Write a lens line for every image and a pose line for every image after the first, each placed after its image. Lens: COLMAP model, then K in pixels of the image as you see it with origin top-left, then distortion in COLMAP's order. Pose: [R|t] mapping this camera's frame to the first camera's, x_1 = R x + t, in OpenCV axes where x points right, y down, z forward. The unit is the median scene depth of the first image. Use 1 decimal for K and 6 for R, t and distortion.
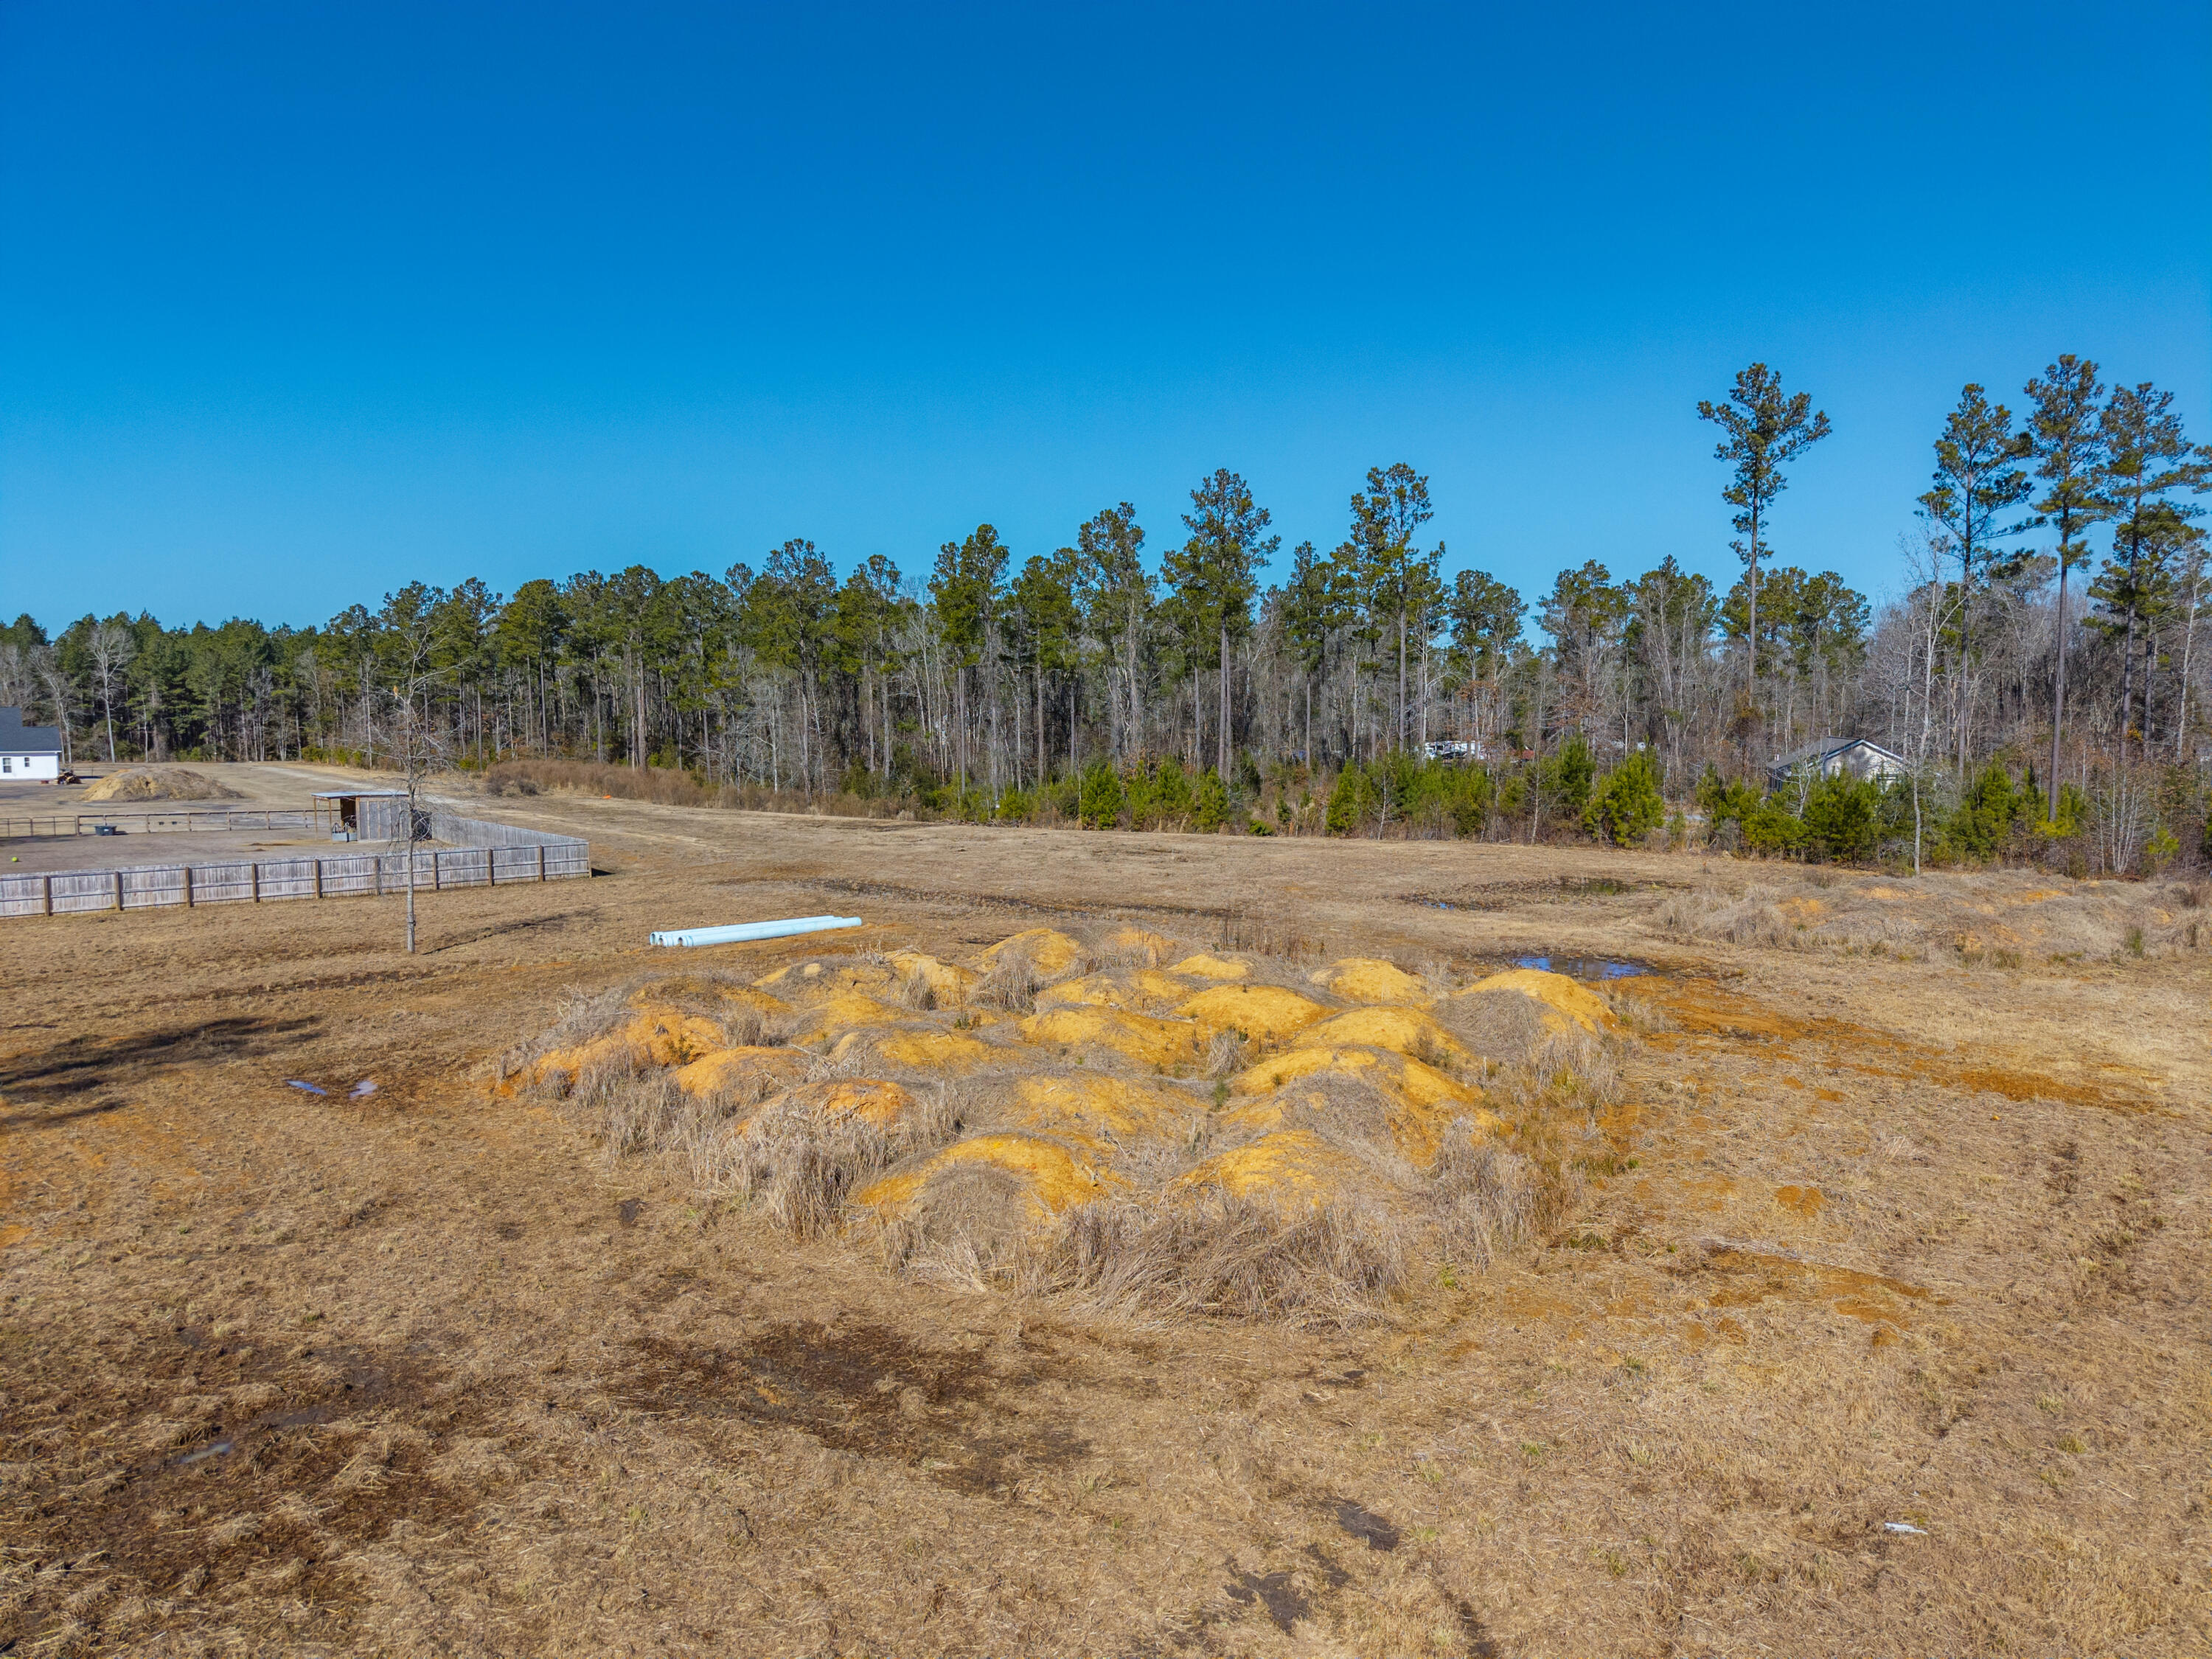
lens RADIAL K [[1525.1, 0, 1100.0], [0, 1525.1, 833.5], [0, 0, 1]] dist [0.023244, -0.014812]
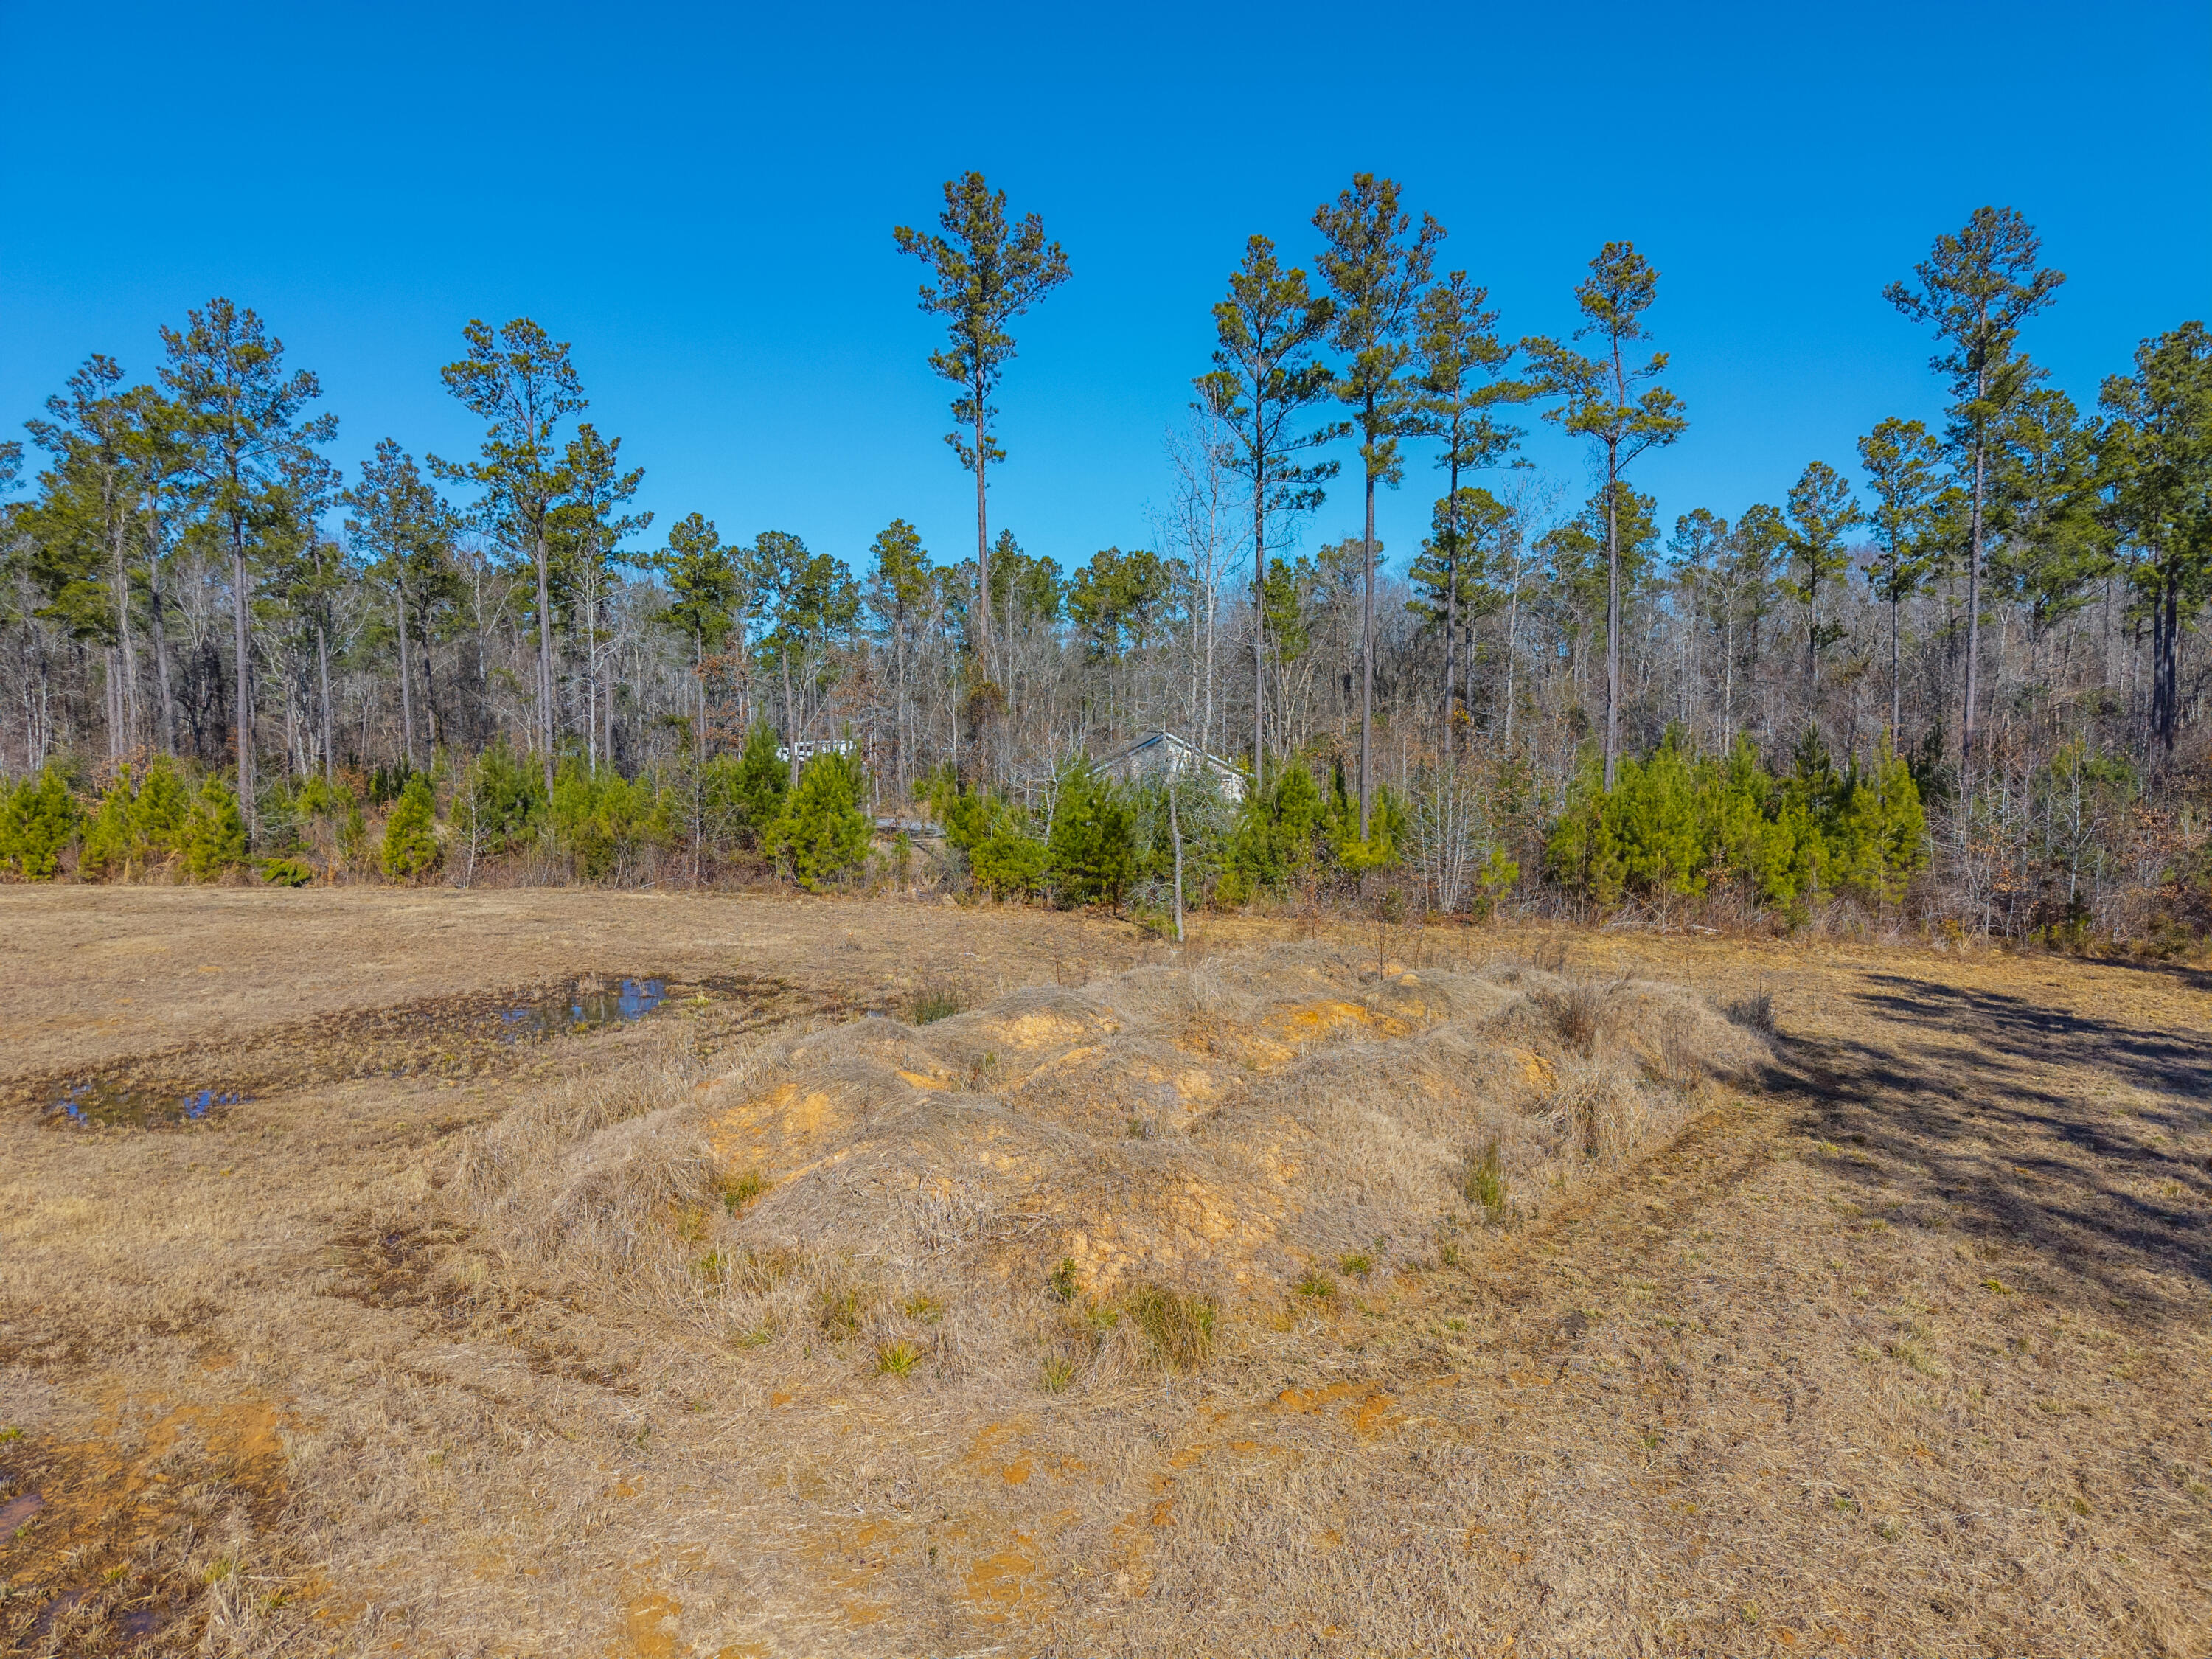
lens RADIAL K [[1525.1, 0, 1107.4], [0, 1525.1, 828.7], [0, 0, 1]] dist [0.023244, -0.014812]
pose [[0.932927, -0.024974, 0.359198, 0.236342], [0.027046, 0.999634, -0.000744, -0.014654], [-0.359048, 0.010409, 0.933261, 0.355565]]
